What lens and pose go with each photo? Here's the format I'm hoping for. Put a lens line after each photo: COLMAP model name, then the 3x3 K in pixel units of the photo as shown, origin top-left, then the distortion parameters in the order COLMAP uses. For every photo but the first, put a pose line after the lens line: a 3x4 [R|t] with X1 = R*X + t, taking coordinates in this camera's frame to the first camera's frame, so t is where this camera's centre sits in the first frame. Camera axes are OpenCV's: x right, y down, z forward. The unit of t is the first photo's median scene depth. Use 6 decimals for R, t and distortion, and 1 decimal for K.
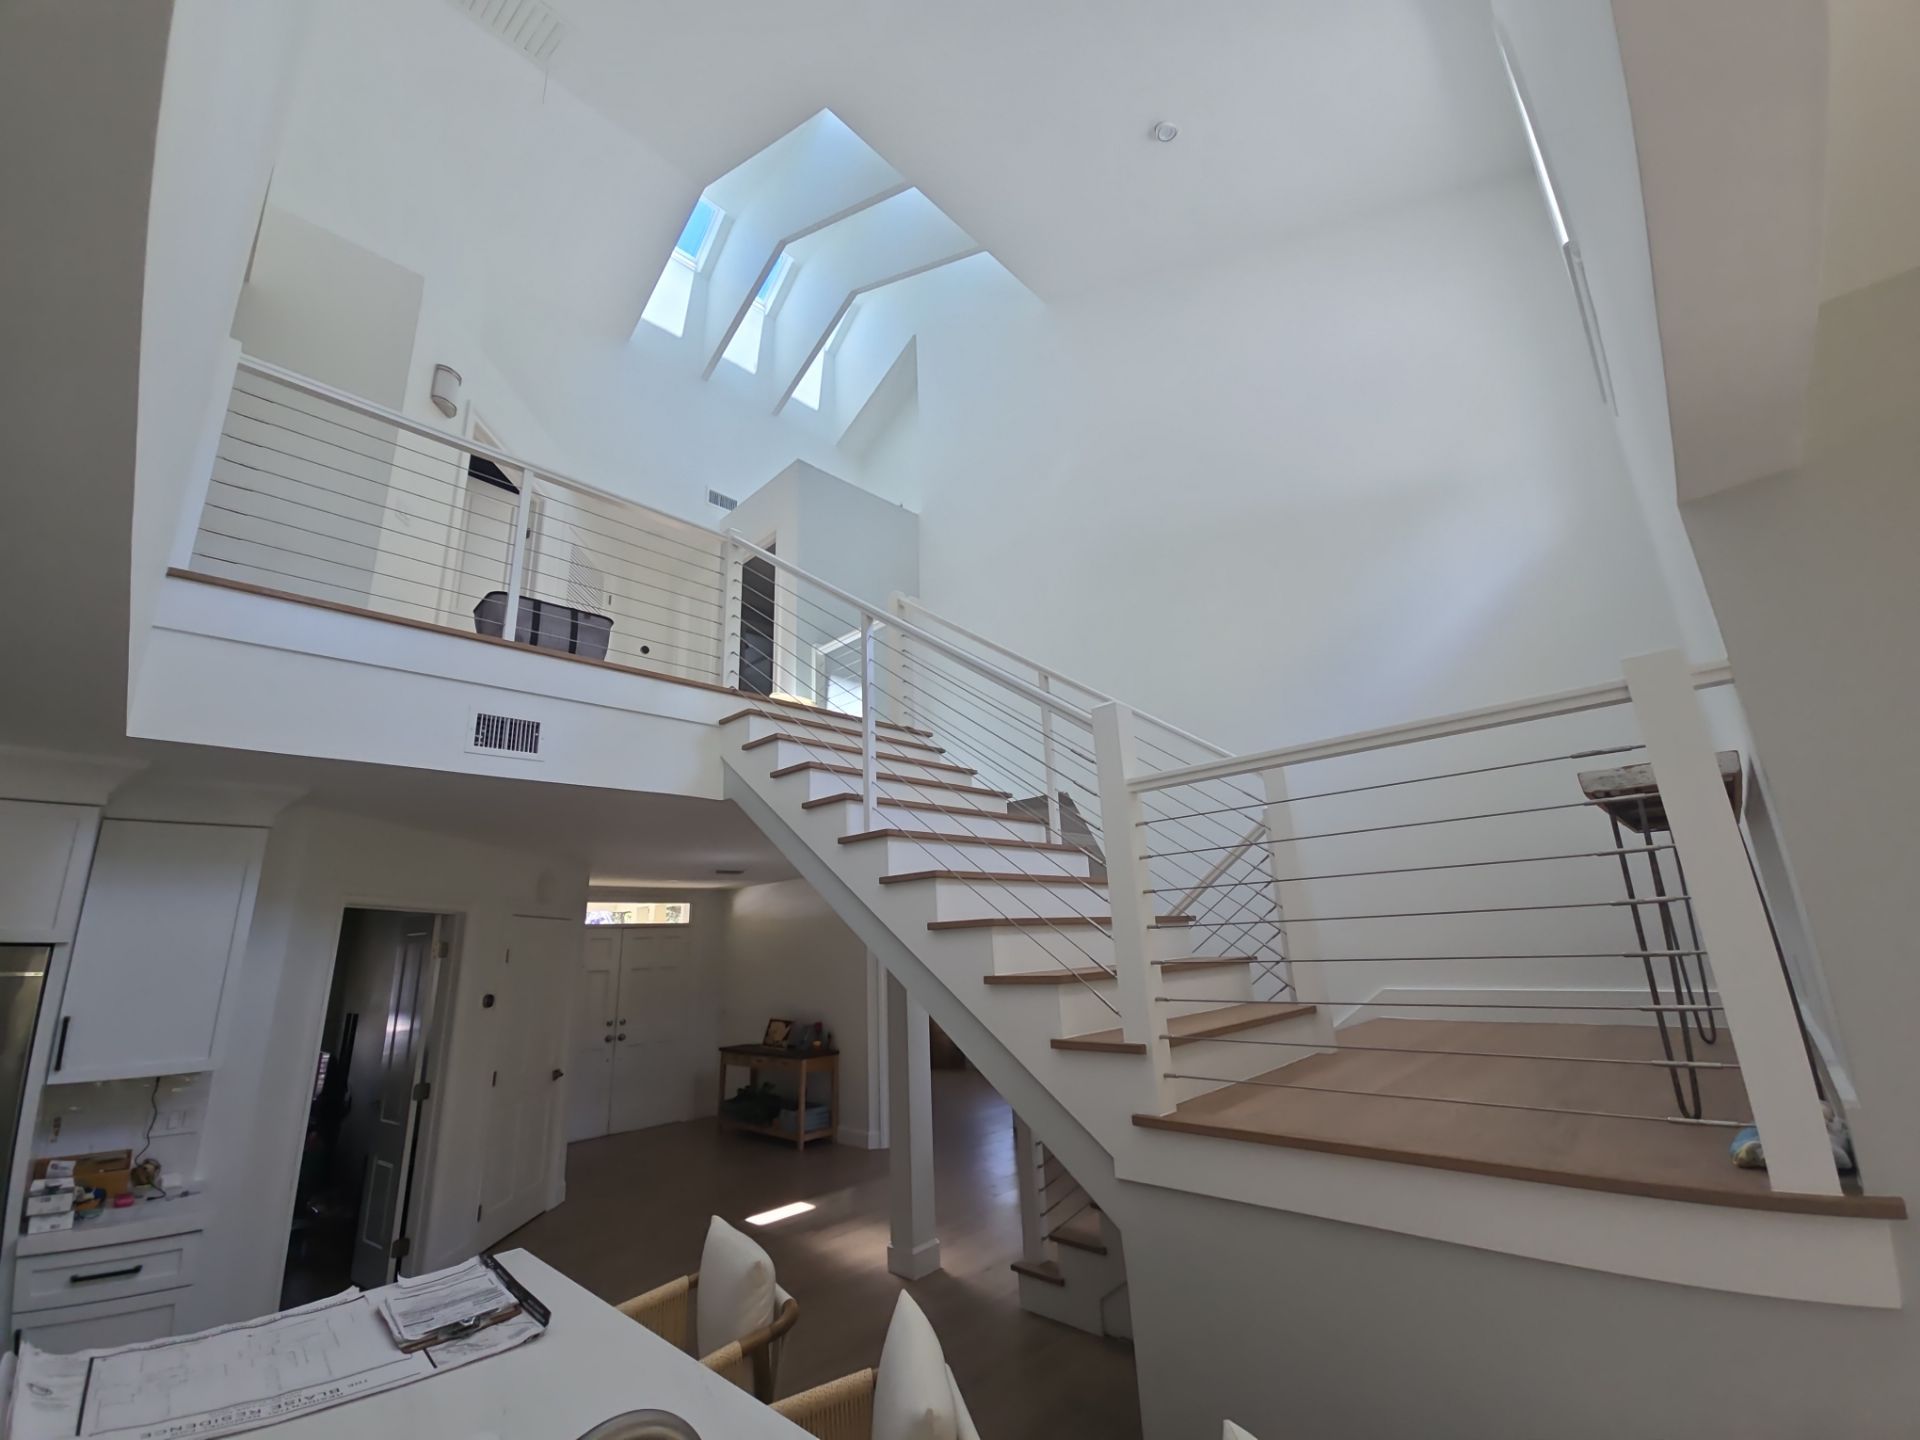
lens RADIAL K [[780.7, 0, 960.0], [0, 780.7, 720.0], [0, 0, 1]] dist [0.007832, -0.000146]
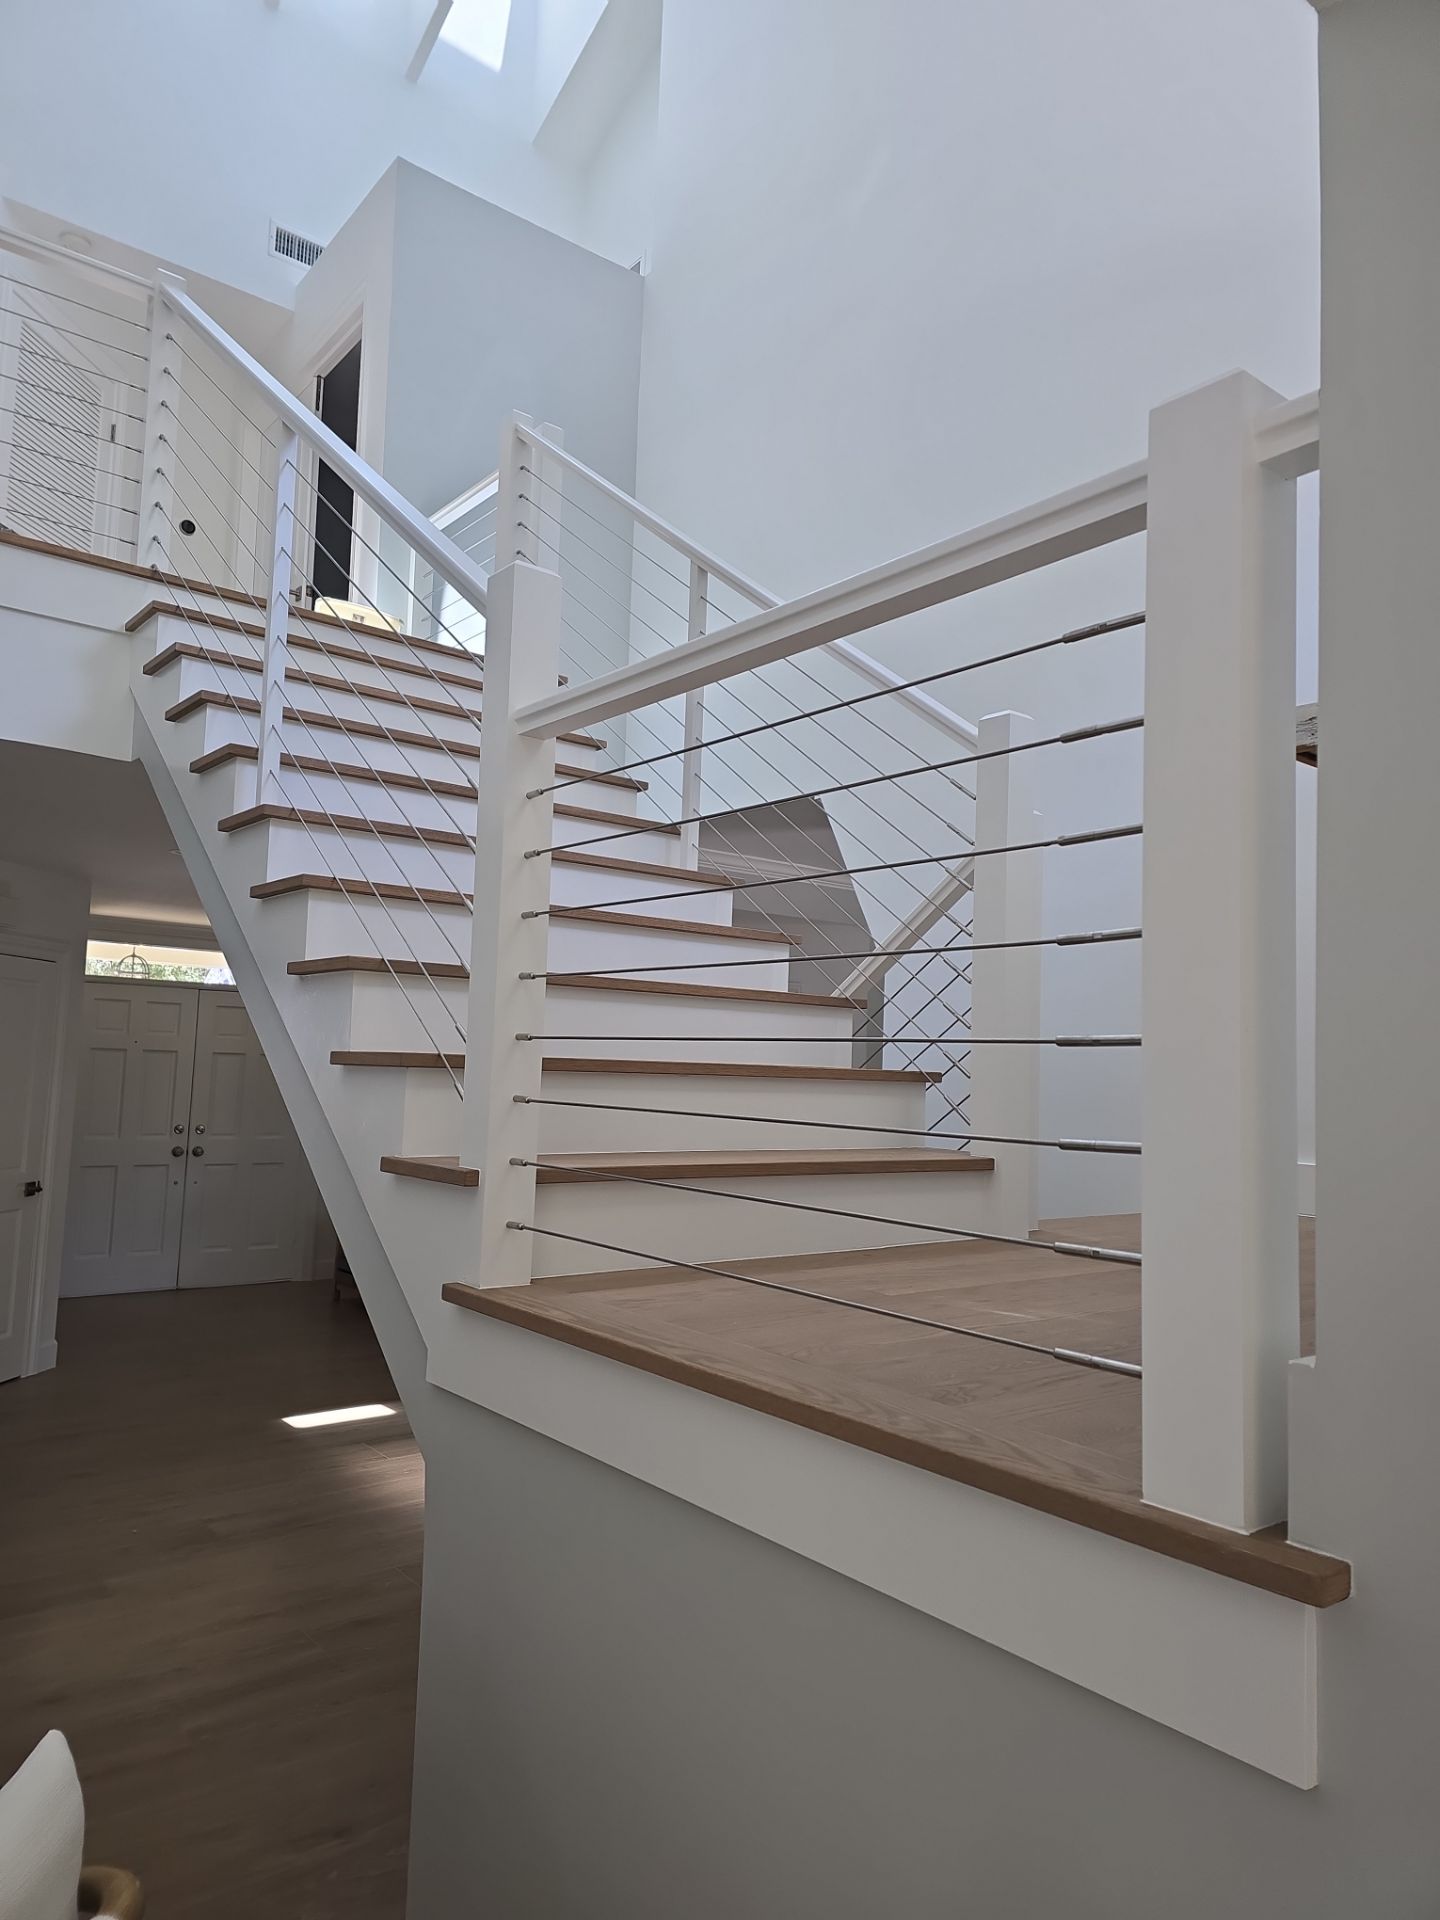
lens RADIAL K [[1278.7, 0, 659.1], [0, 1278.7, 963.7], [0, 0, 1]] dist [0.106750, 0.001079]
pose [[0.983818, 0.072490, -0.163851, 0.260298], [-0.039649, 0.979910, 0.195458, 0.041721], [0.174728, -0.185799, 0.966928, 0.077782]]
